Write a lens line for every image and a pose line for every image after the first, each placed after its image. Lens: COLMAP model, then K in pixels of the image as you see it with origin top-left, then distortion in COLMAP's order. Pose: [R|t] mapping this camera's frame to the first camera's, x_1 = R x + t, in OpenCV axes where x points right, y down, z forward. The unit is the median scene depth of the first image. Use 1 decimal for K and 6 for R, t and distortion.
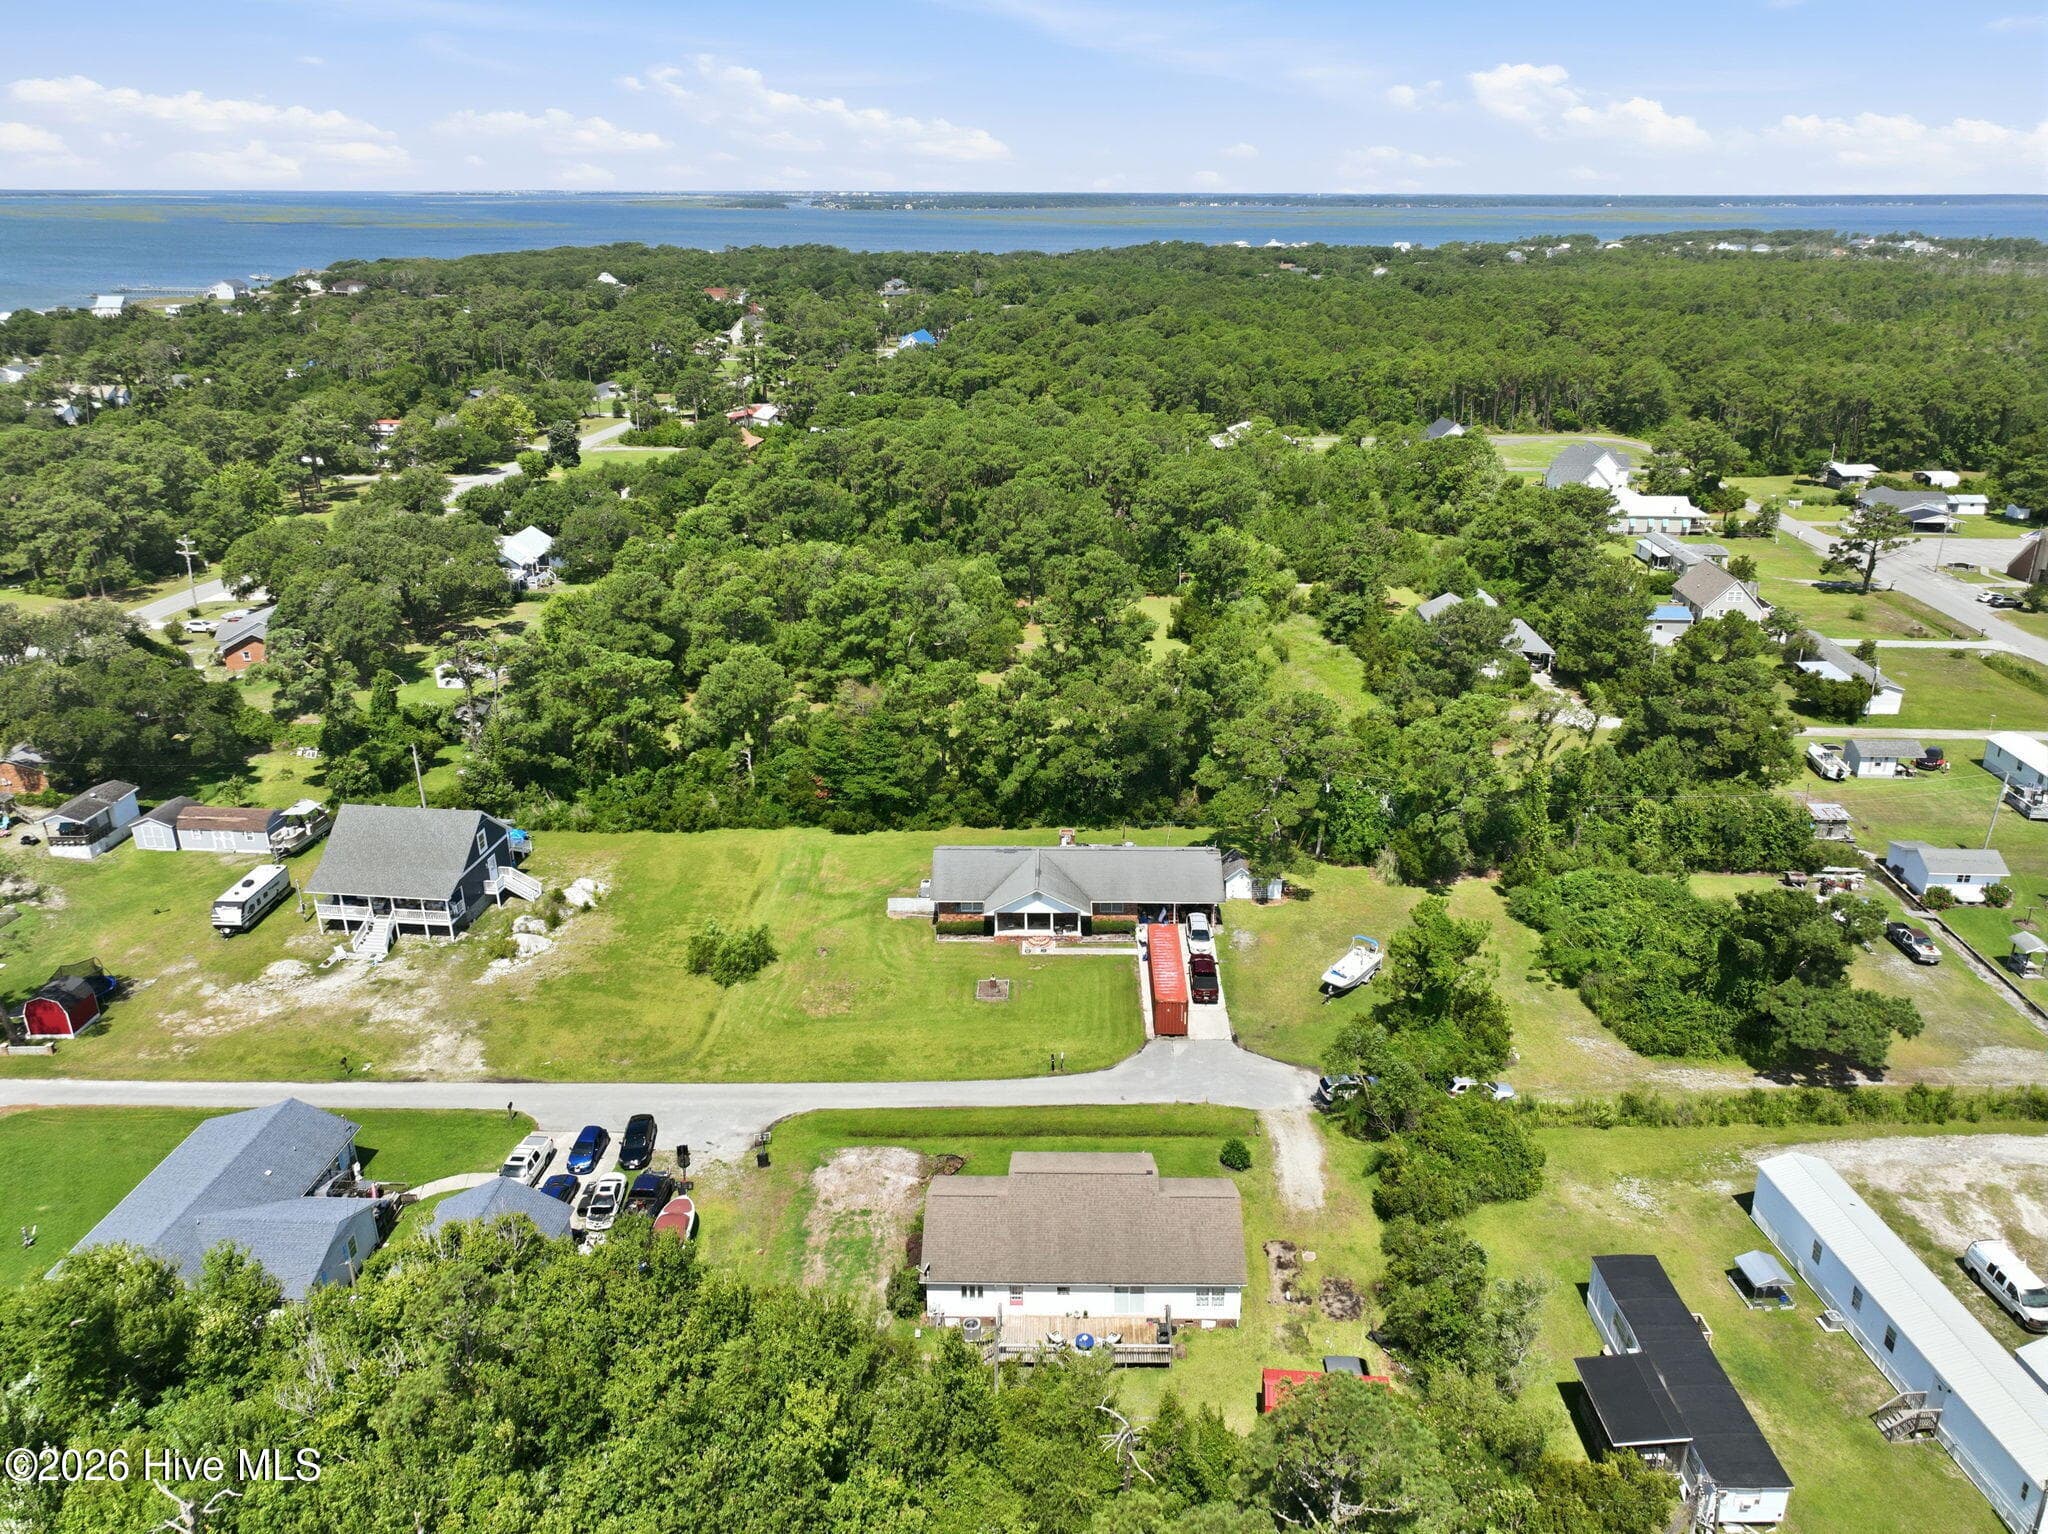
lens RADIAL K [[1458.8, 0, 1054.3], [0, 1458.8, 758.9], [0, 0, 1]] dist [0.006900, 0.005852]
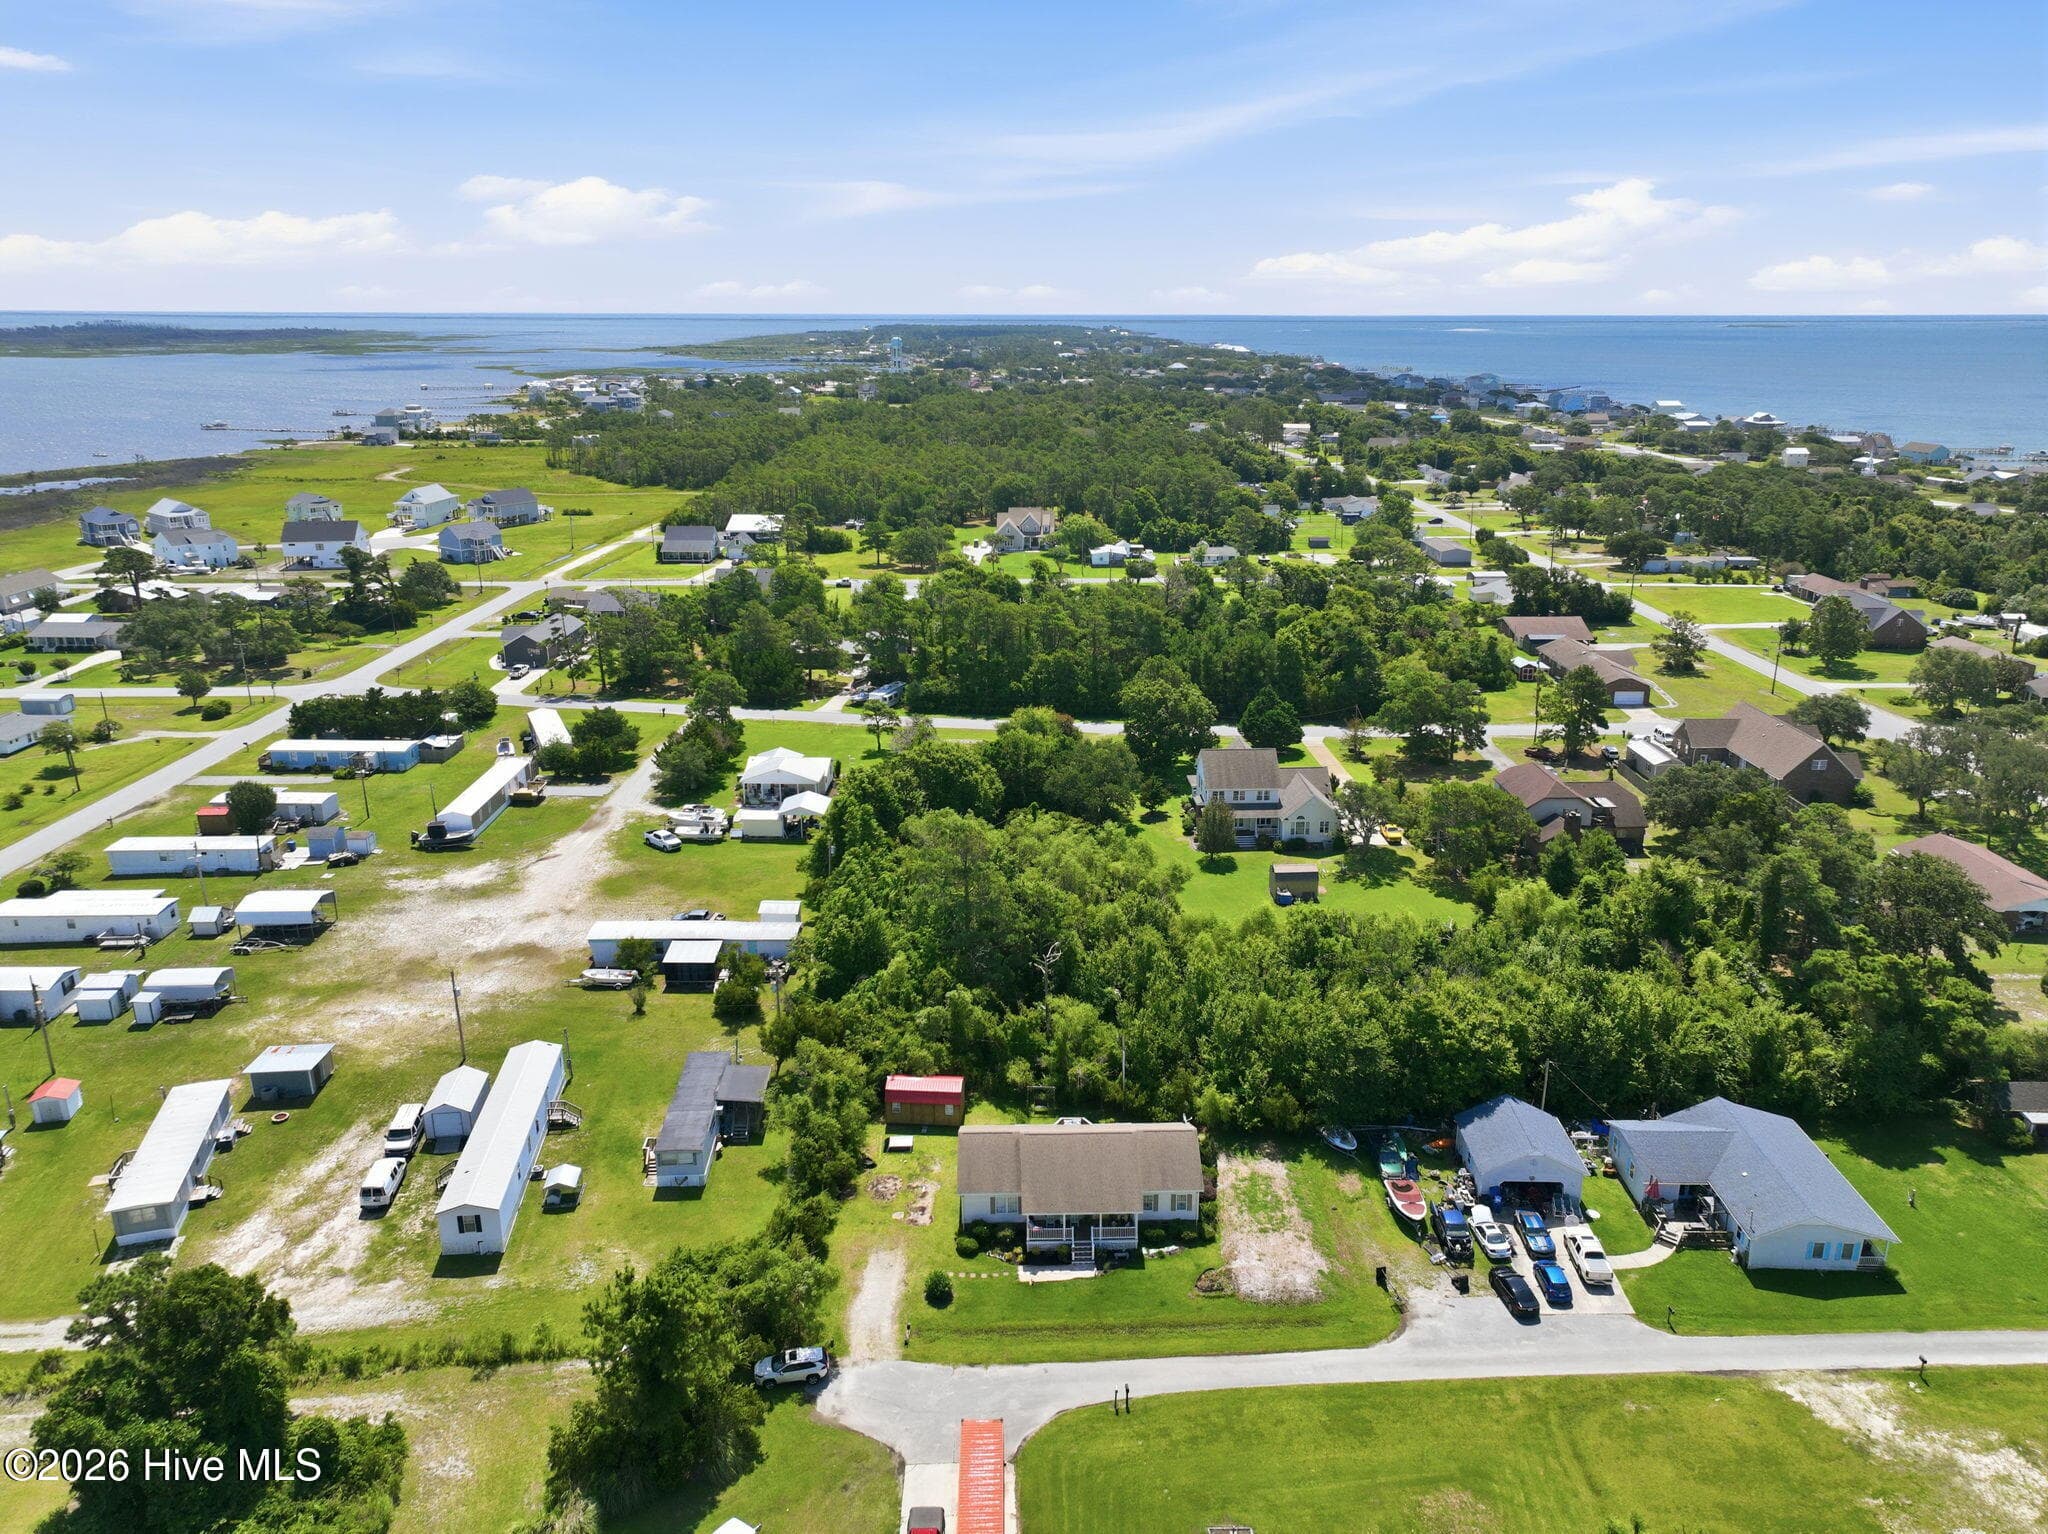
lens RADIAL K [[1359.3, 0, 1042.5], [0, 1359.3, 764.4], [0, 0, 1]] dist [-0.003646, 0.001196]
pose [[-0.999367, 0.010300, -0.034058, 0.061576], [-0.013681, 0.772365, 0.635032, -0.497812], [0.032846, 0.635096, -0.771735, 1.178968]]
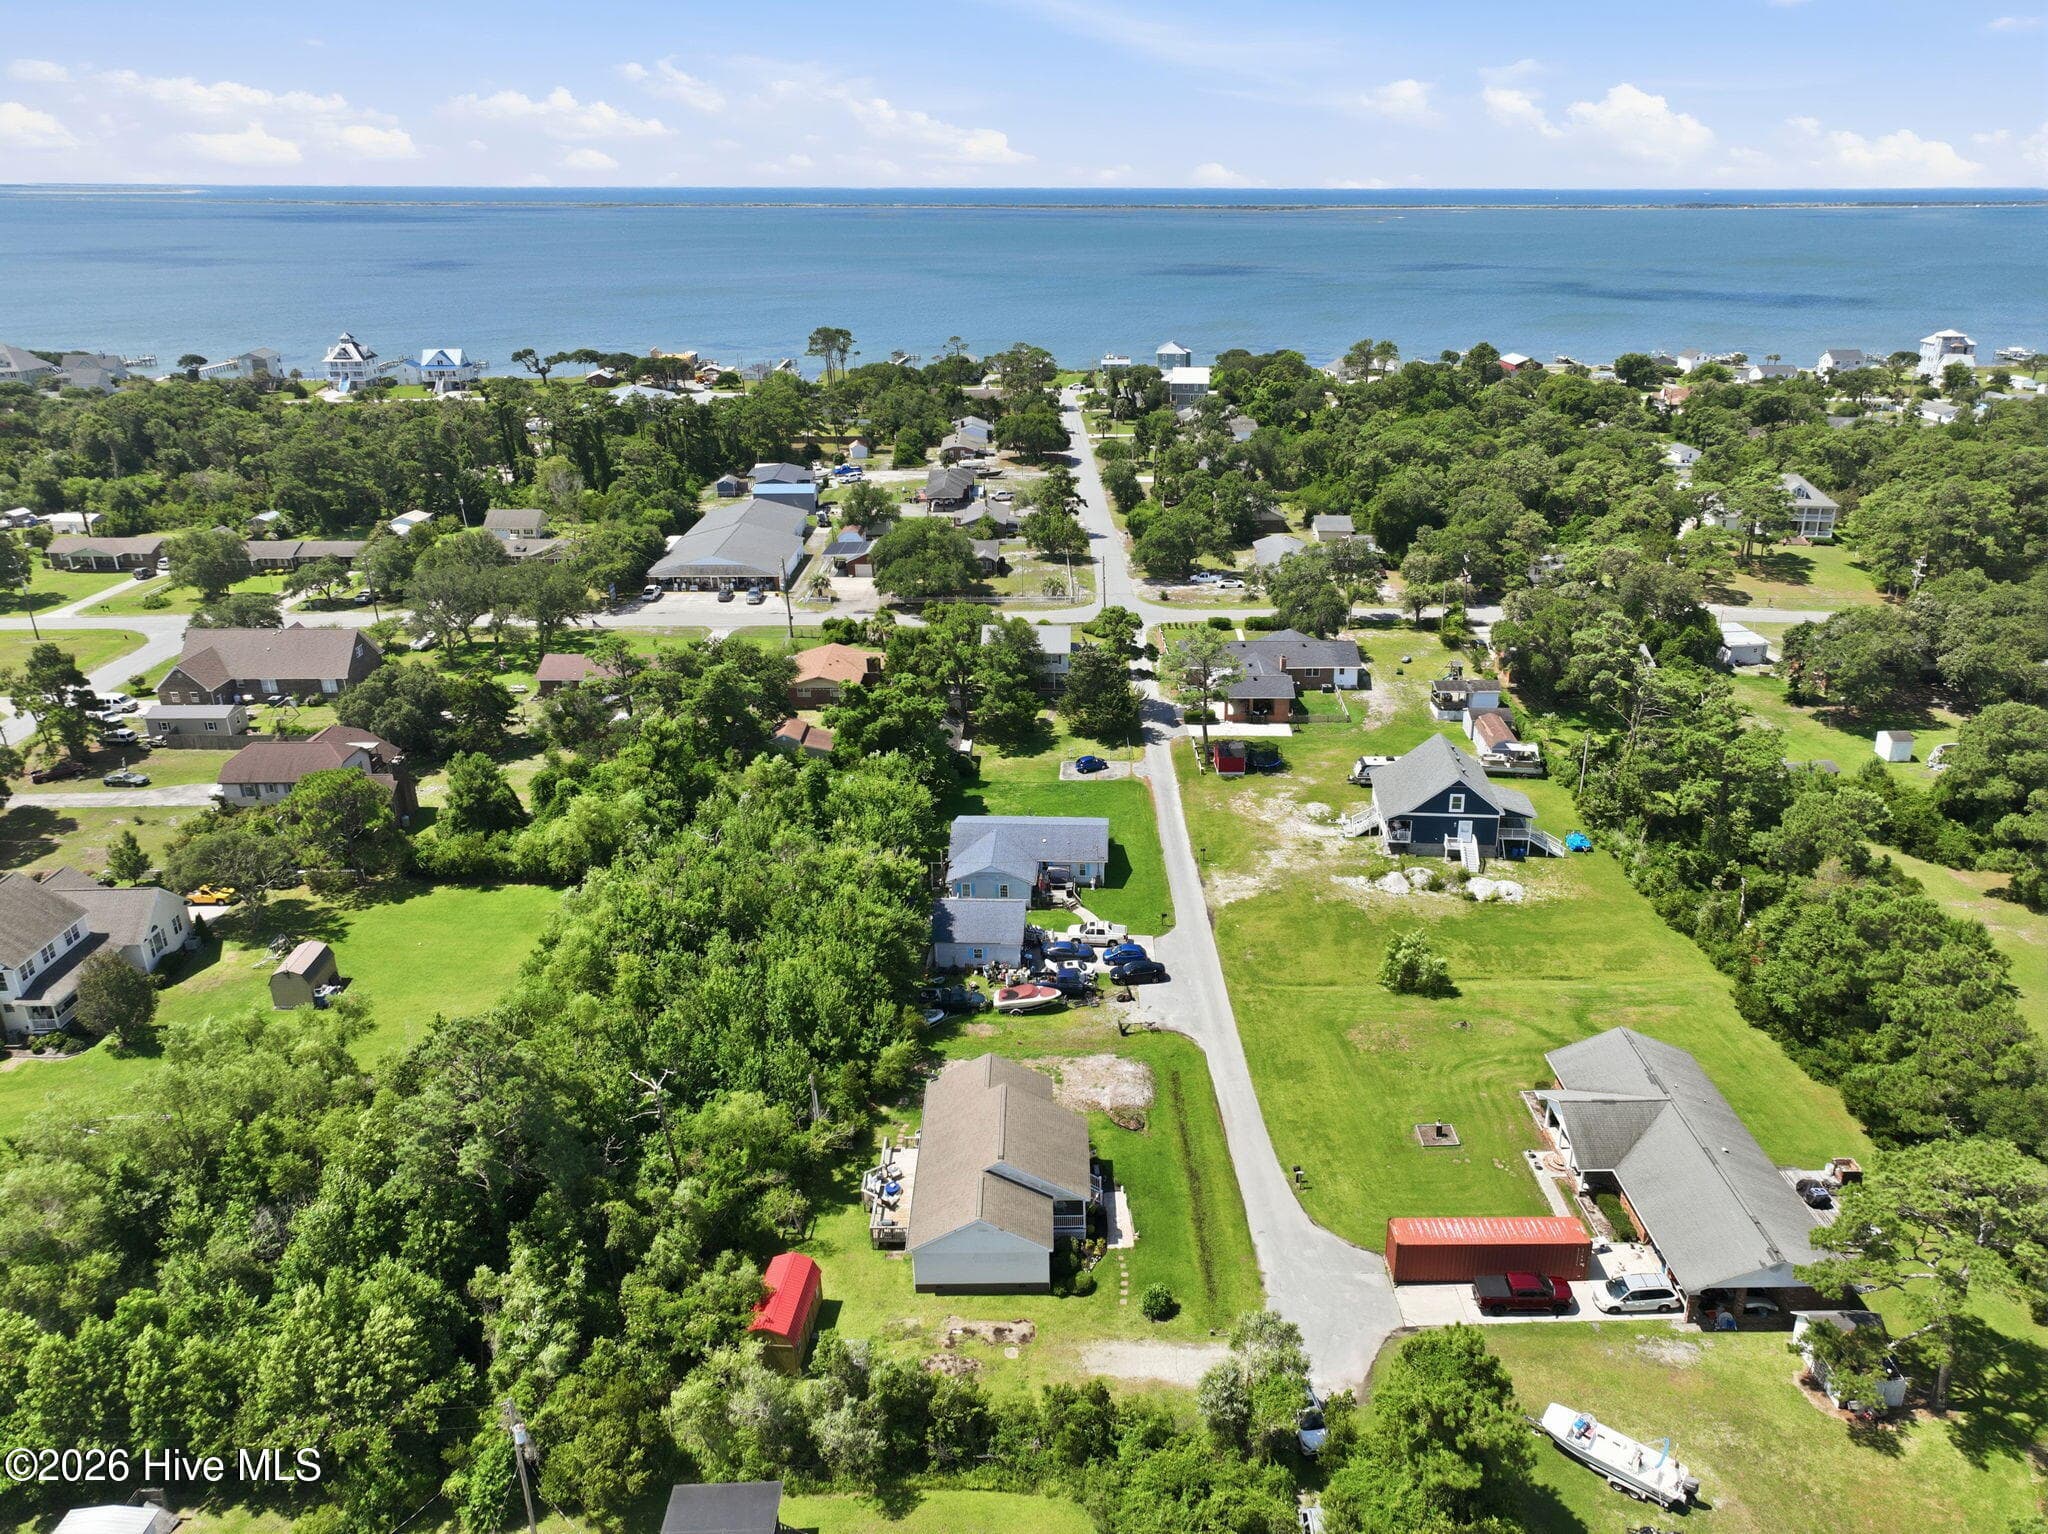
lens RADIAL K [[1412.1, 0, 1027.9], [0, 1412.1, 816.6], [0, 0, 1]] dist [0.004107, 0.003048]
pose [[0.003754, 0.404881, -0.914362, 0.637172], [-0.363268, 0.852454, 0.375977, -0.232438], [0.931677, 0.330747, 0.150281, 0.532228]]
